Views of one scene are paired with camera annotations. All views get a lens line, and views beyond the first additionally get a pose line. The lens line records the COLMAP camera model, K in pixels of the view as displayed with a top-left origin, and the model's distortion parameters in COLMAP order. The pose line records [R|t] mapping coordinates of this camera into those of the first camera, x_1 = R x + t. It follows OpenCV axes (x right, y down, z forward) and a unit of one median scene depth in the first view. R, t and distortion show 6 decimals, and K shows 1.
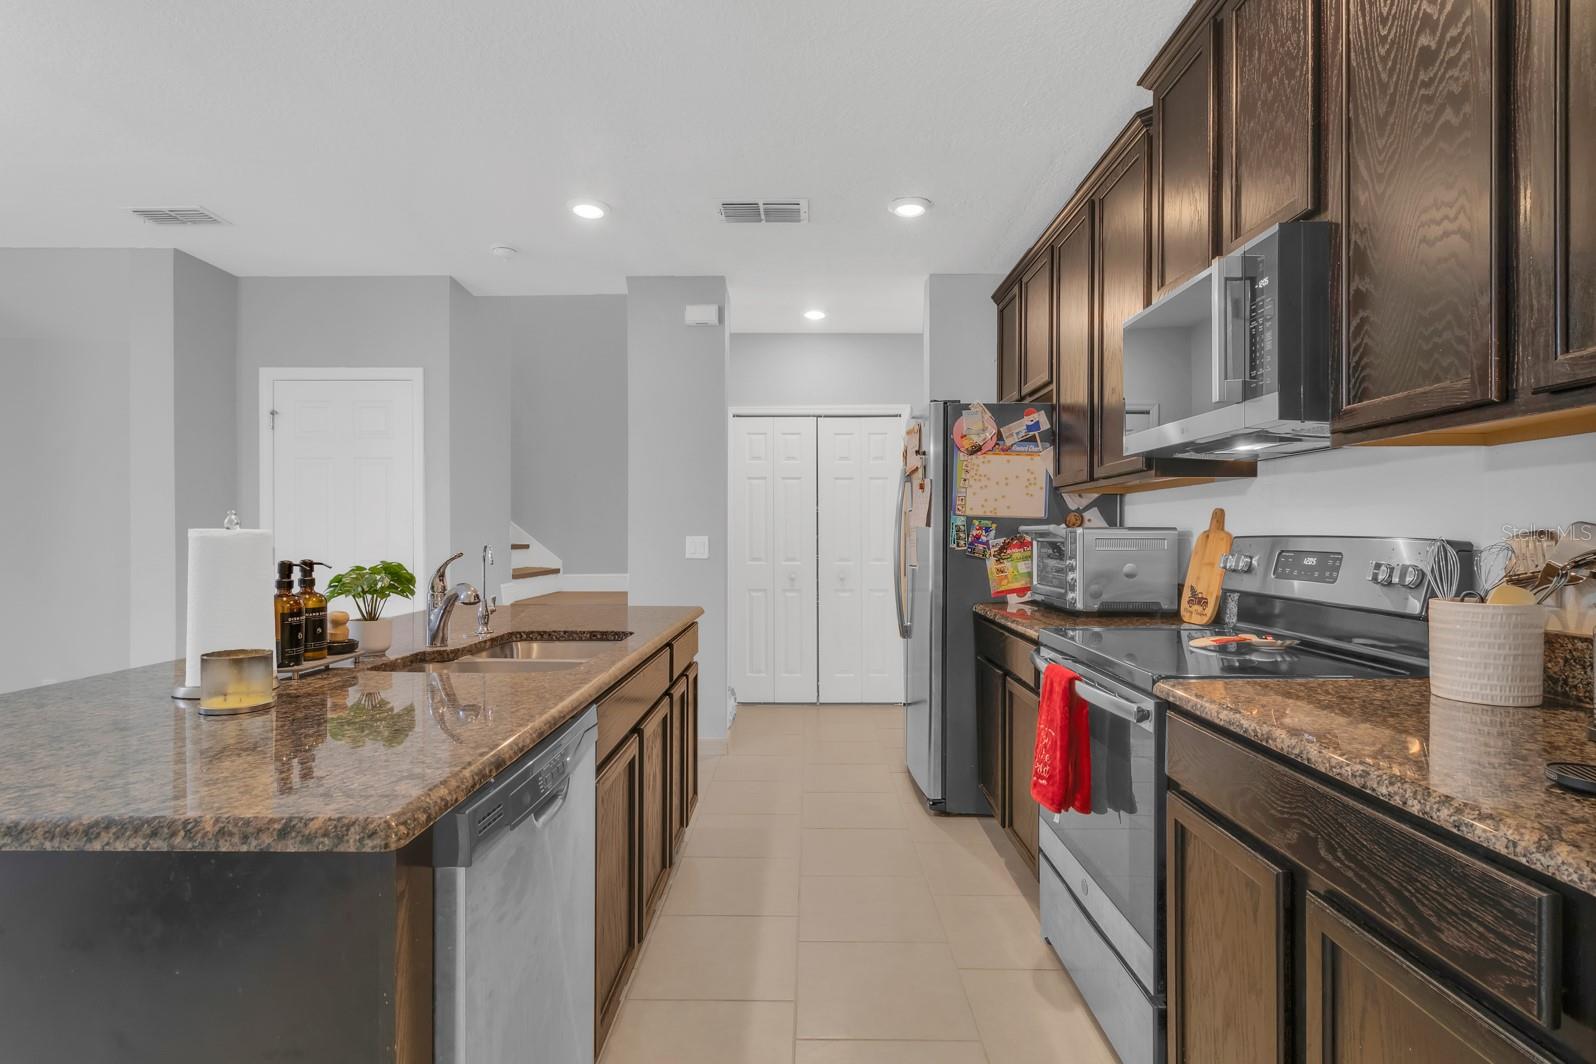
lens RADIAL K [[774.1, 0, 800.8], [0, 774.1, 540.1], [0, 0, 1]] dist [-0.002087, -0.000083]
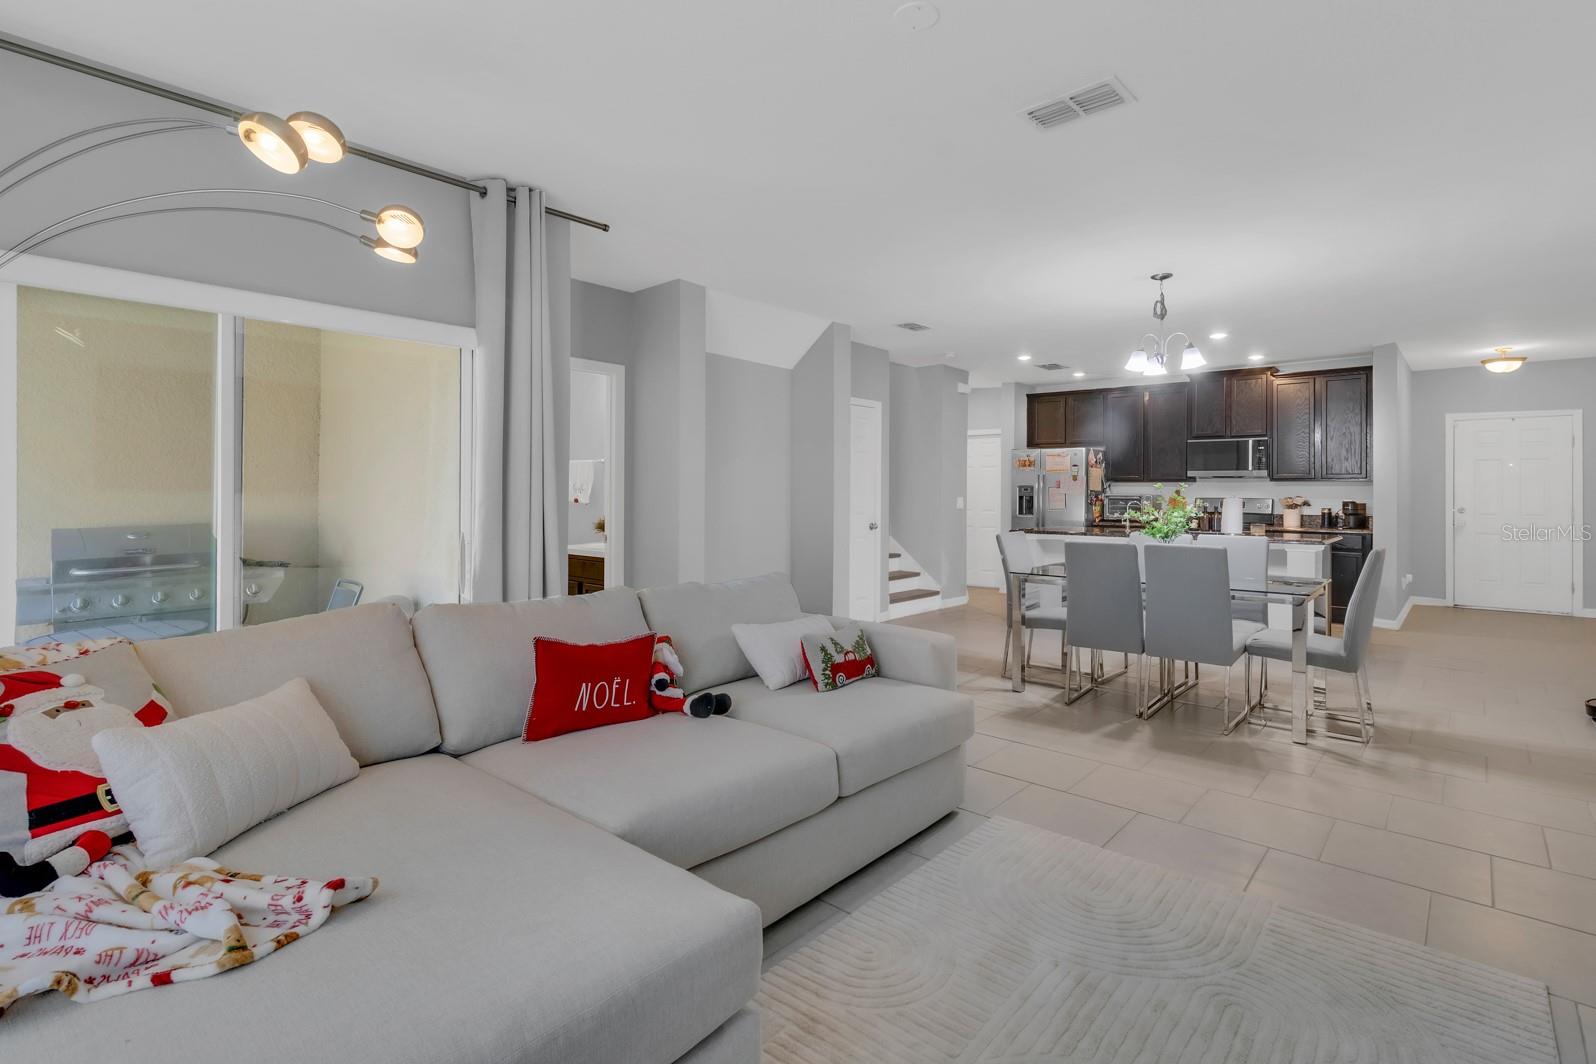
lens RADIAL K [[793.1, 0, 794.7], [0, 793.1, 489.2], [0, 0, 1]] dist [-0.000163, -0.000048]
pose [[0.645006, 0.000455, 0.764177, -3.543201], [0.002962, 0.999991, -0.003096, -0.039817], [-0.764171, 0.004260, 0.644999, 0.002351]]
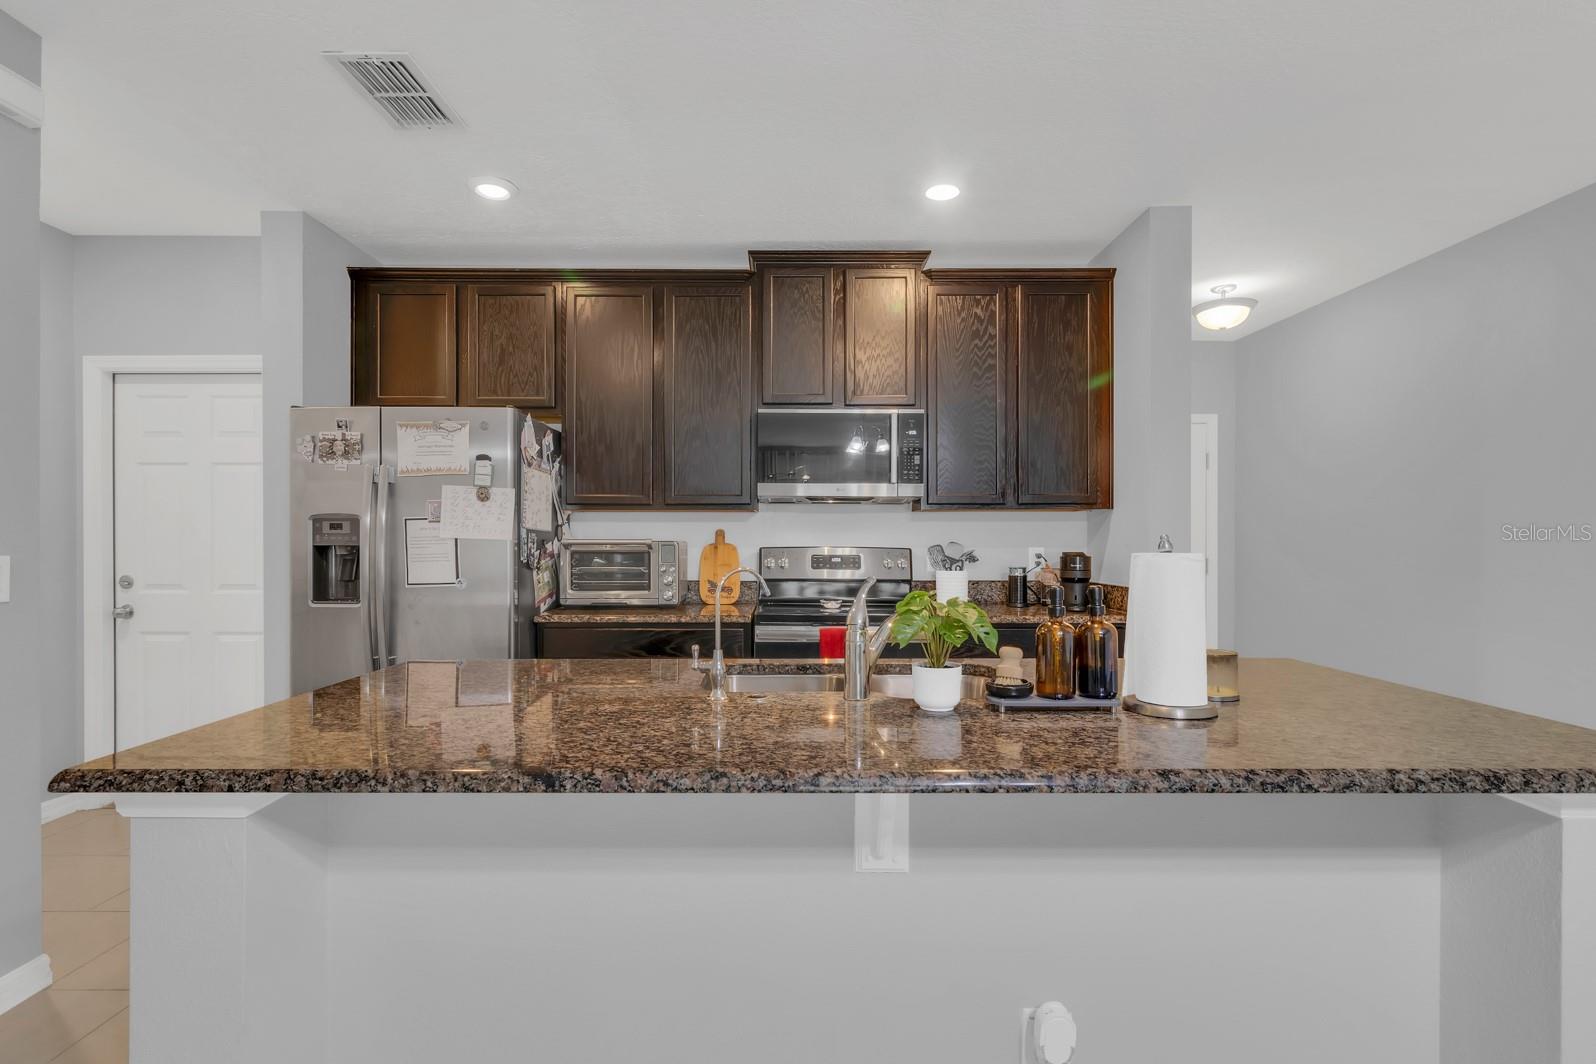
lens RADIAL K [[780.7, 0, 790.9], [0, 780.7, 541.6], [0, 0, 1]] dist [0.000467, 0.000173]
pose [[-0.009188, -0.004723, 0.999947, -1.090876], [0.005100, 0.999976, 0.004770, -0.023917], [-0.999945, 0.005143, -0.009163, 0.922397]]
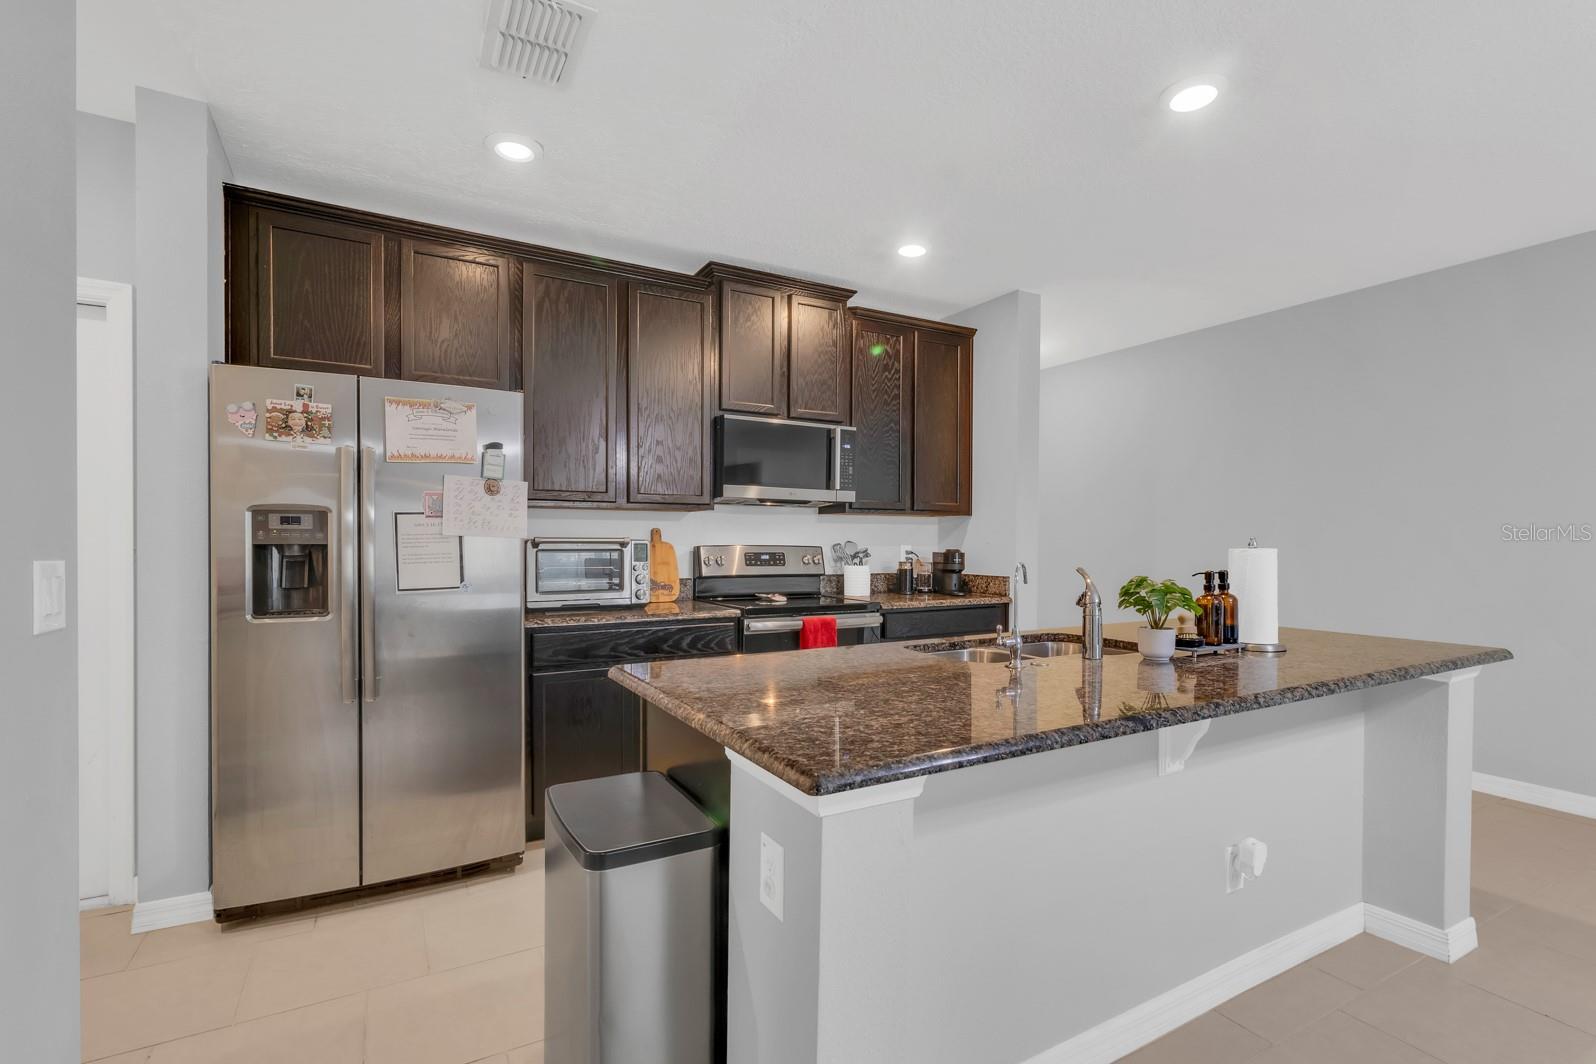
lens RADIAL K [[751.7, 0, 824.3], [0, 751.7, 546.6], [0, 0, 1]] dist [0.000004, -0.000377]
pose [[-0.516632, -0.012532, 0.856116, -0.999542], [-0.000193, 0.999895, 0.014521, -0.026618], [-0.856208, 0.007337, -0.516580, 1.581876]]
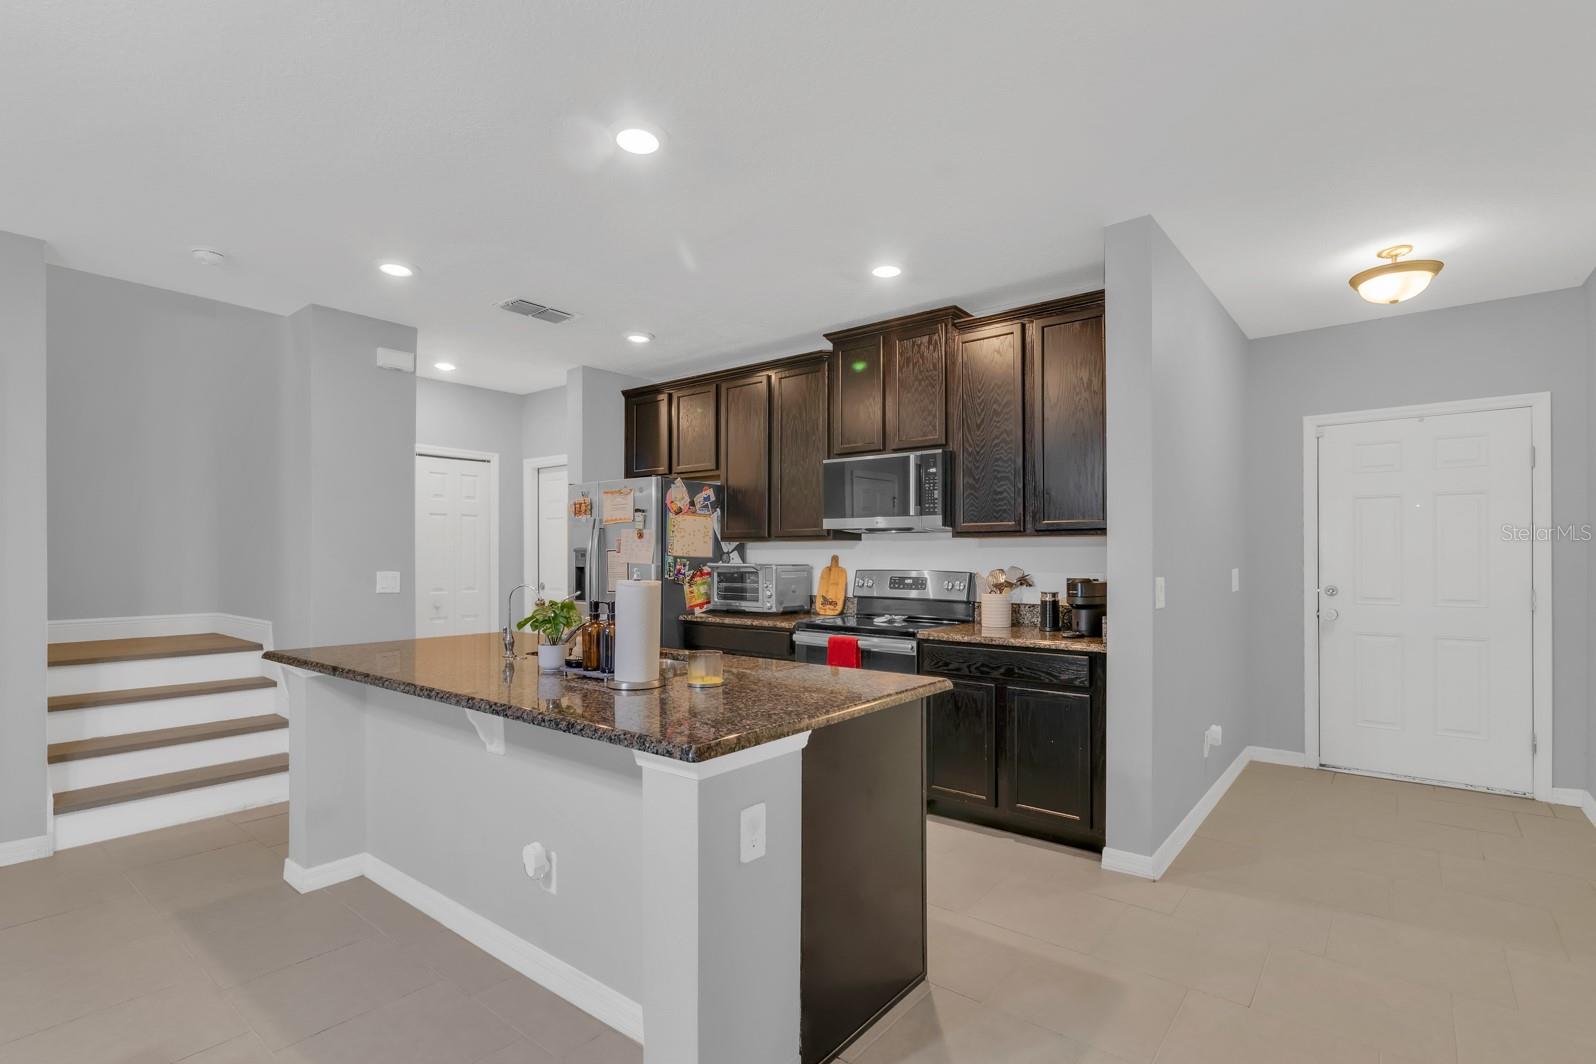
lens RADIAL K [[763.0, 0, 808.6], [0, 763.0, 553.2], [0, 0, 1]] dist [0.001314, 0.000106]
pose [[0.611873, 0.000172, 0.790956, -1.070549], [0.006511, 0.999965, -0.005254, -0.037552], [-0.790929, 0.008364, 0.611850, -0.124758]]
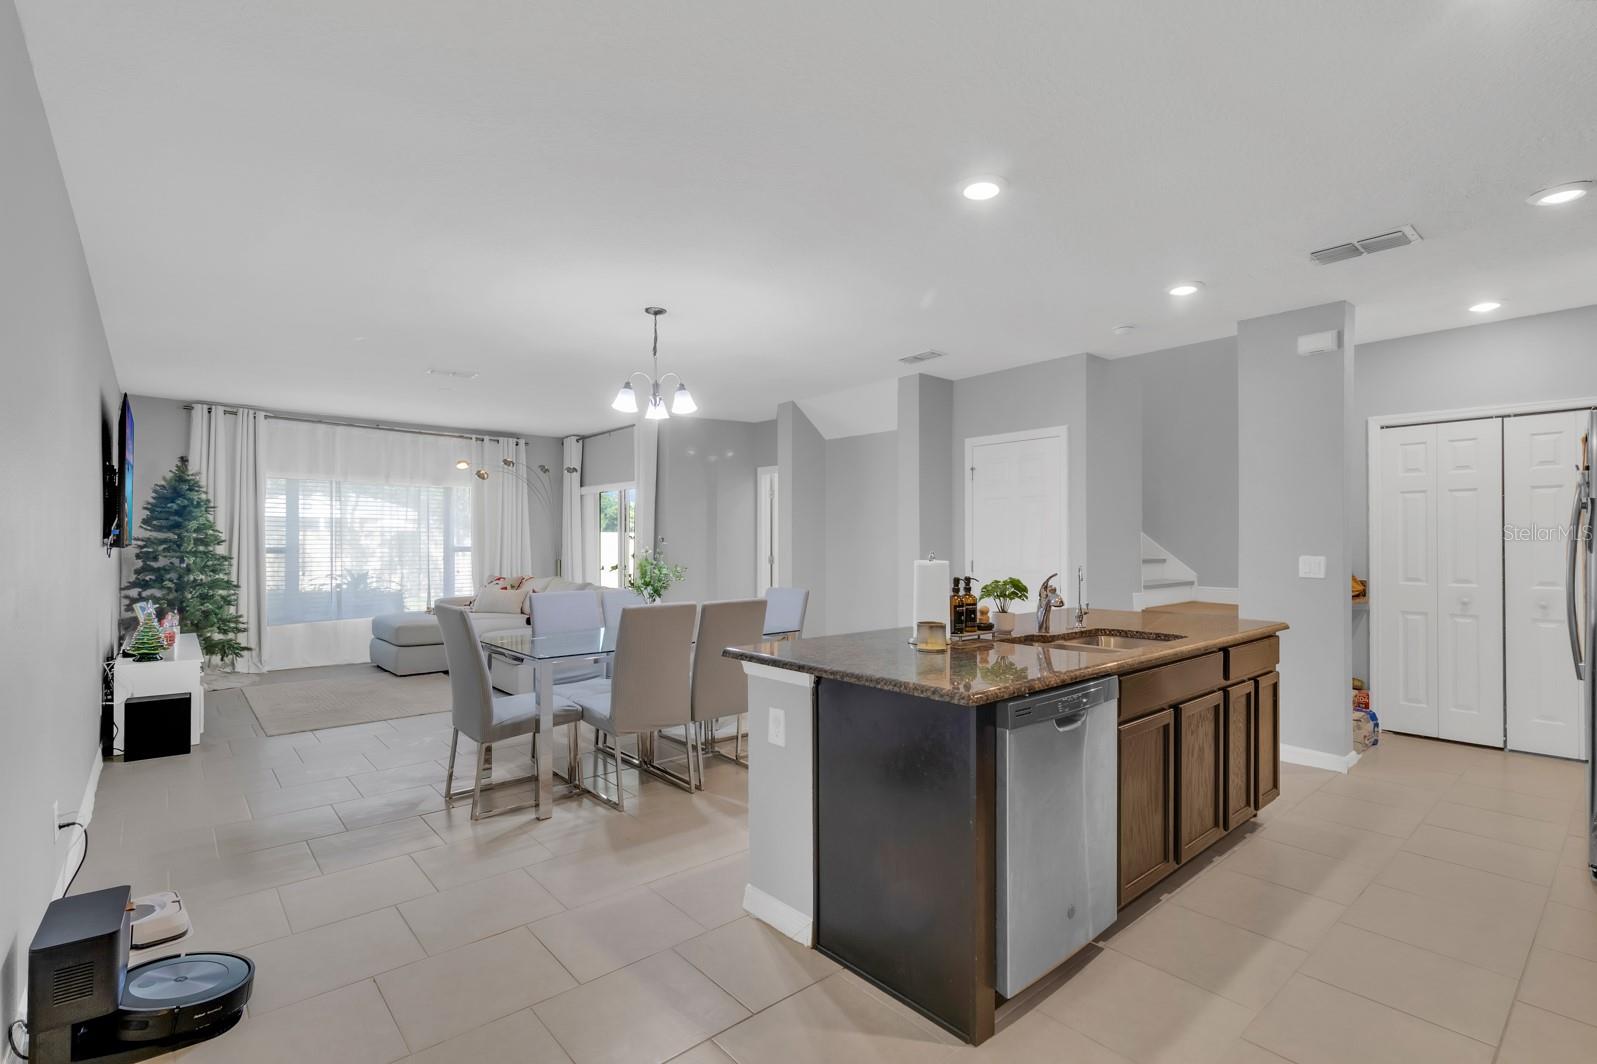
lens RADIAL K [[738.0, 0, 803.1], [0, 738.0, 539.0], [0, 0, 1]] dist [0.001467, 0.000408]
pose [[0.660624, -0.005253, -0.750698, 0.285120], [-0.002117, 0.999959, -0.008860, -0.032608], [0.750714, 0.007443, 0.660586, -0.303772]]
